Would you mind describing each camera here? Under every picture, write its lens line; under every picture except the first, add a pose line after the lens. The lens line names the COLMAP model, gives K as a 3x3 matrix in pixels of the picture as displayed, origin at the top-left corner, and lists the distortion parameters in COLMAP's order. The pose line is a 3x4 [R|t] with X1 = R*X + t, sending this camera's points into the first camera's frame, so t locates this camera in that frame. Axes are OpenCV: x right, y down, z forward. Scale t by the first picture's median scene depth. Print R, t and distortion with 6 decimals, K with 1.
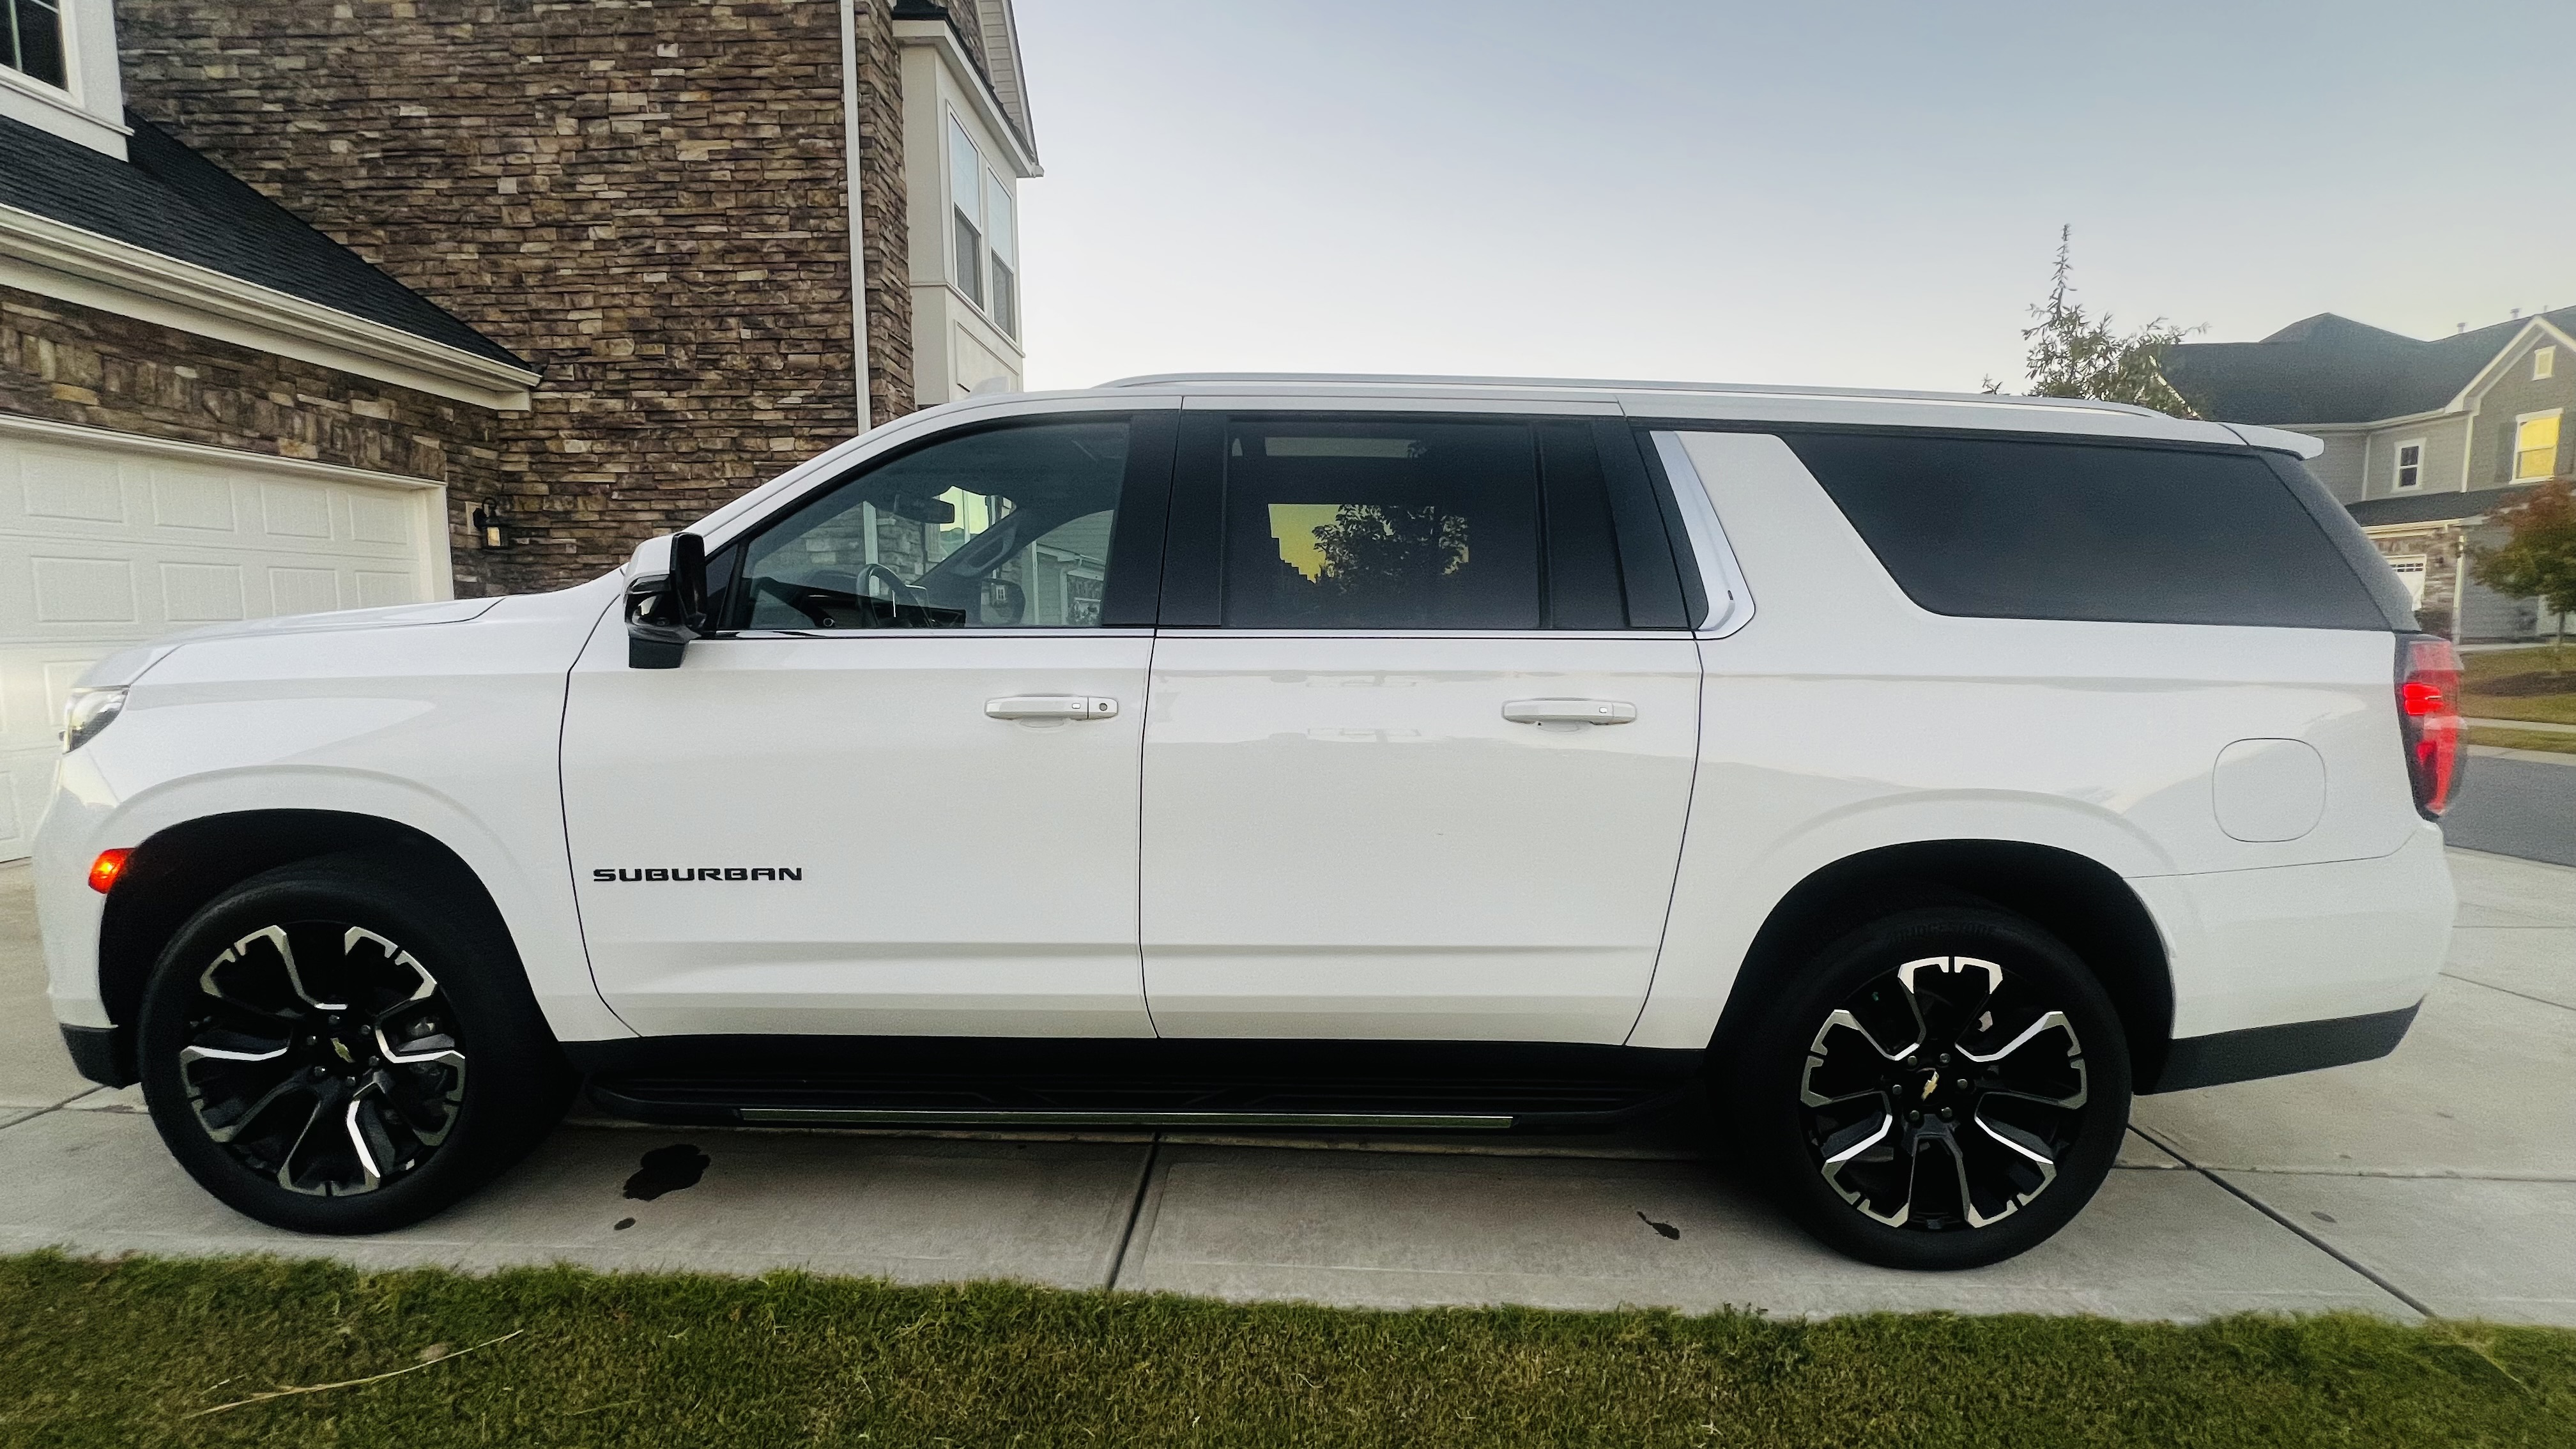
lens RADIAL K [[1028.4, 0, 1289.2], [0, 1028.4, 719.3], [0, 0, 1]] dist [-0.004642, 0.000412]
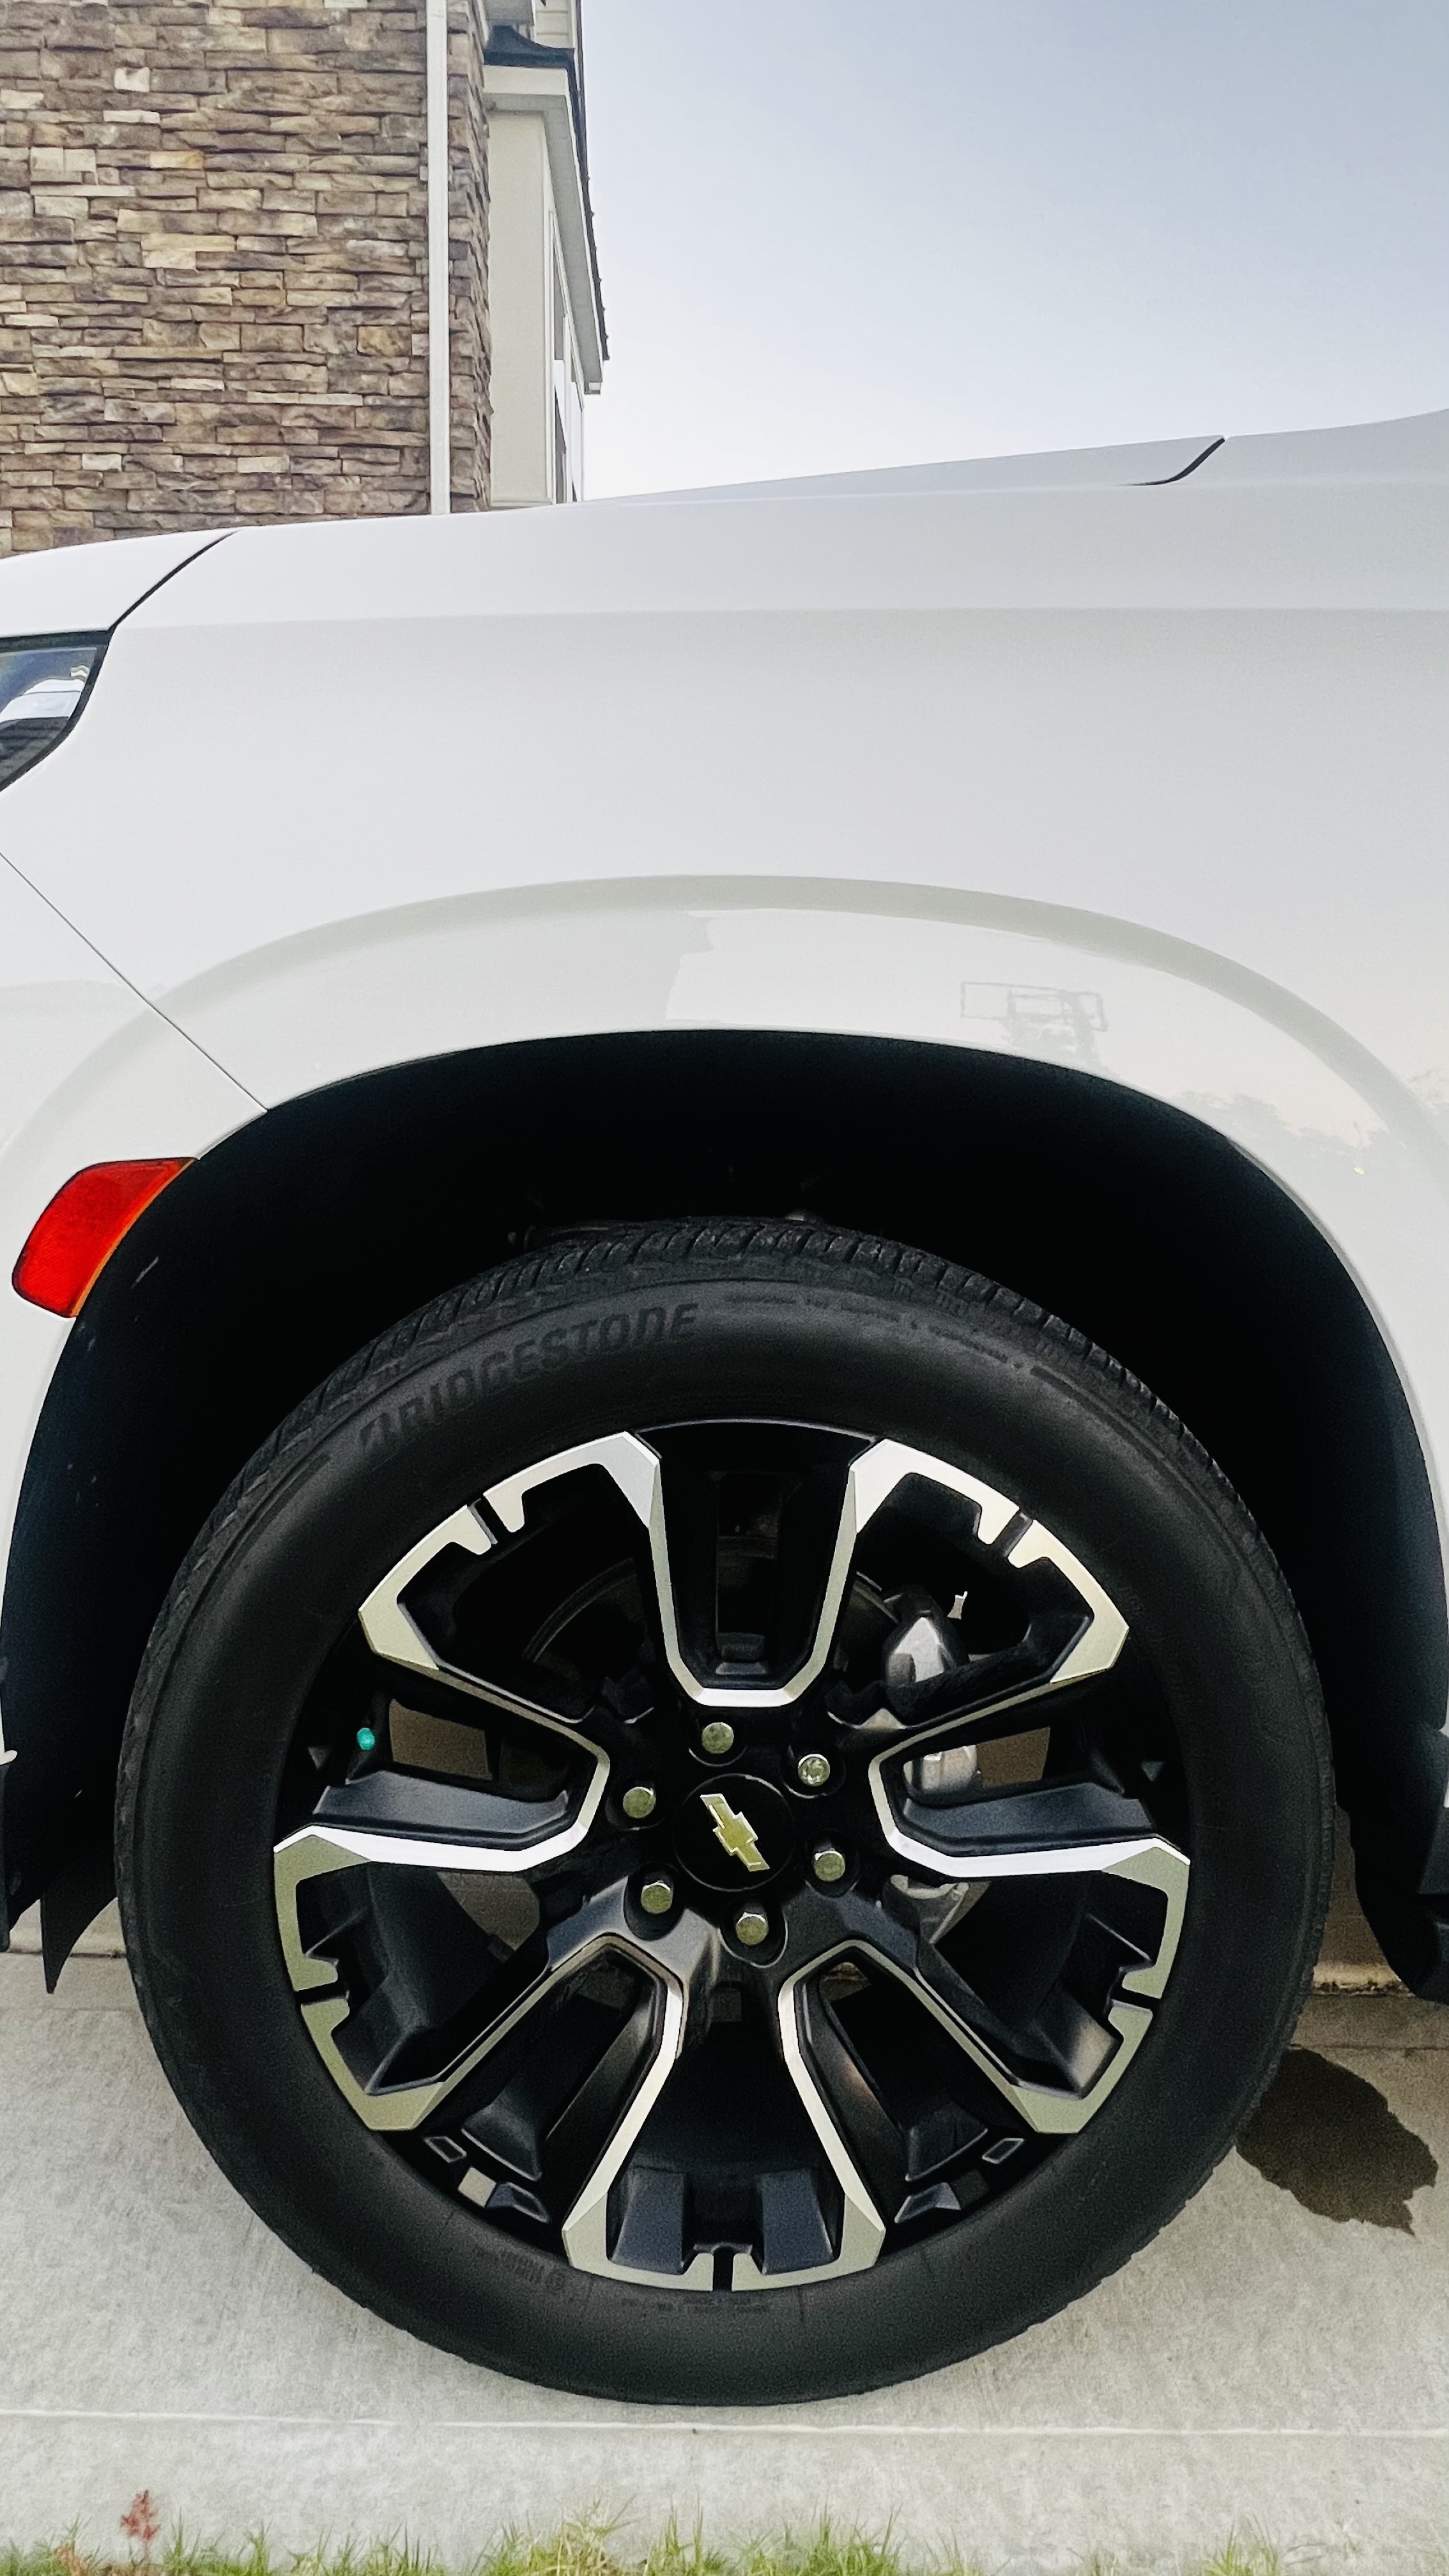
lens RADIAL K [[1369.9, 0, 734.0], [0, 1369.9, 1305.2], [0, 0, 1]] dist [-0.013203, 0.003472]
pose [[0.999096, 0.017523, 0.038735, -0.270768], [-0.018593, 0.999450, 0.027453, 0.042339], [-0.038233, -0.028149, 0.998872, 0.166539]]
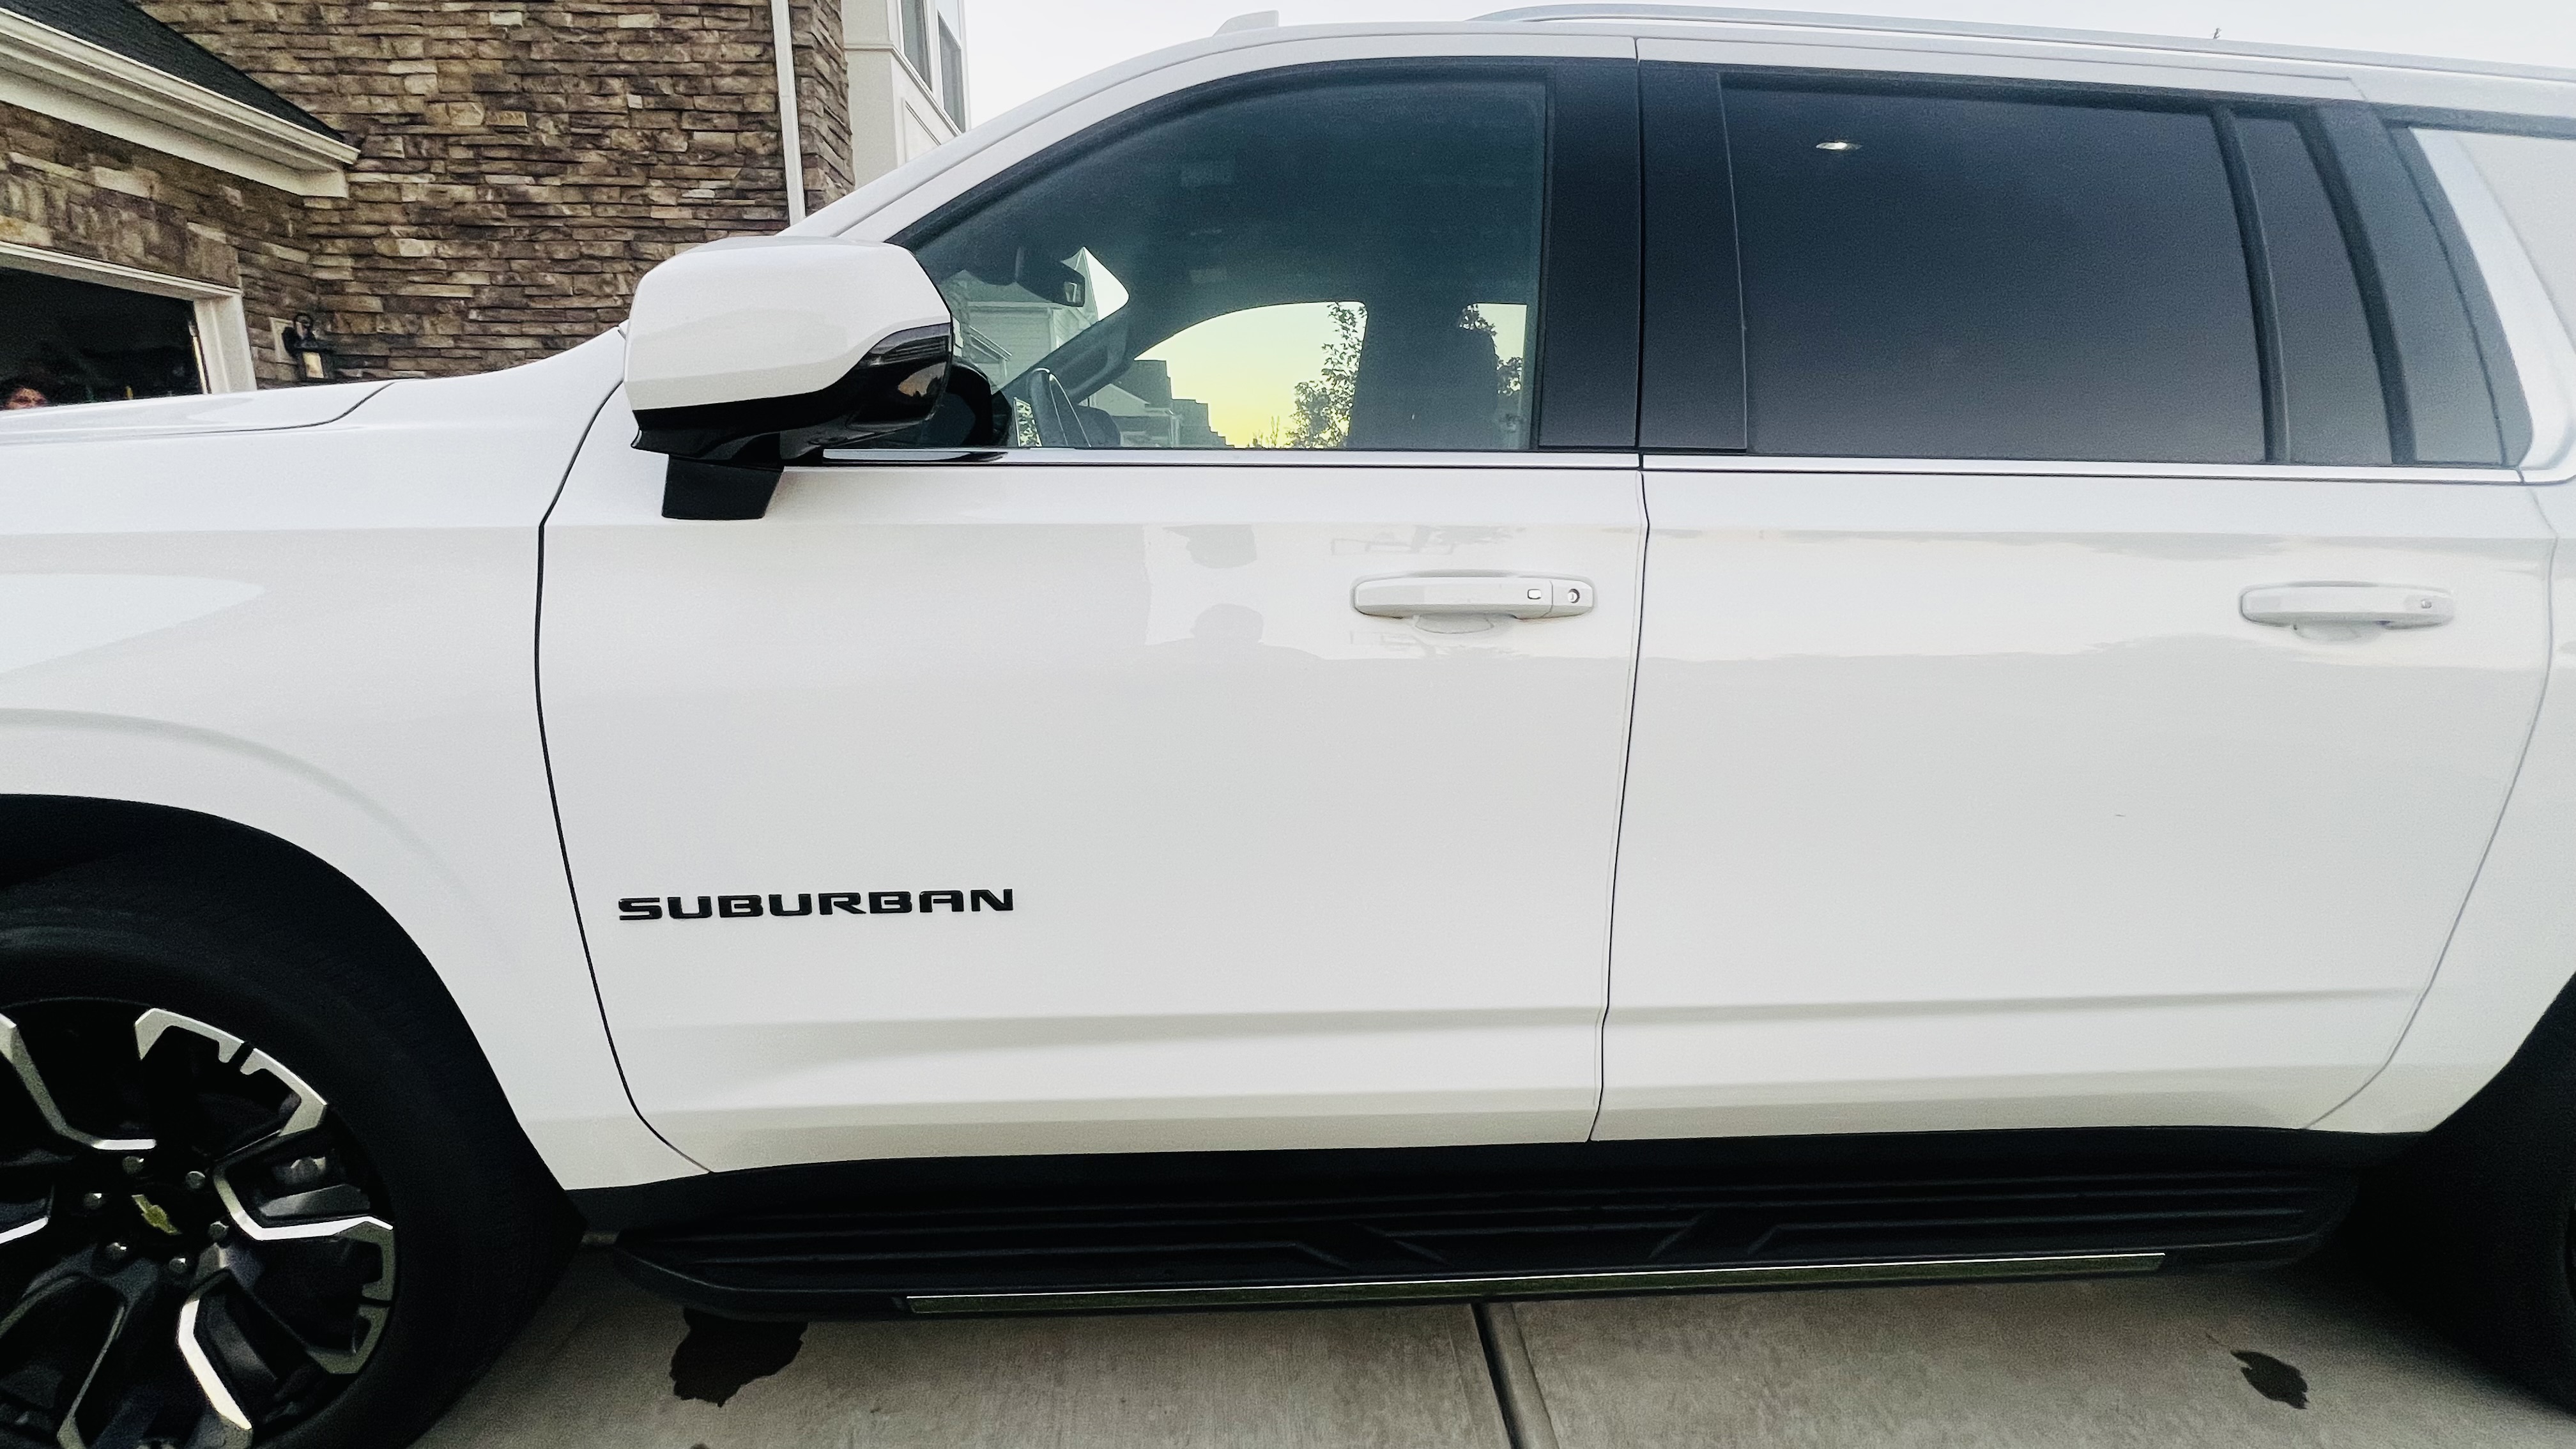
lens RADIAL K [[1075.7, 0, 1290.2], [0, 1075.7, 718.0], [0, 0, 1]] dist [-0.000678, -0.001160]
pose [[0.997498, -0.006331, 0.070414, -0.100387], [-0.001300, 0.994172, 0.107802, -0.002380], [-0.070687, -0.107624, 0.991676, 0.117212]]
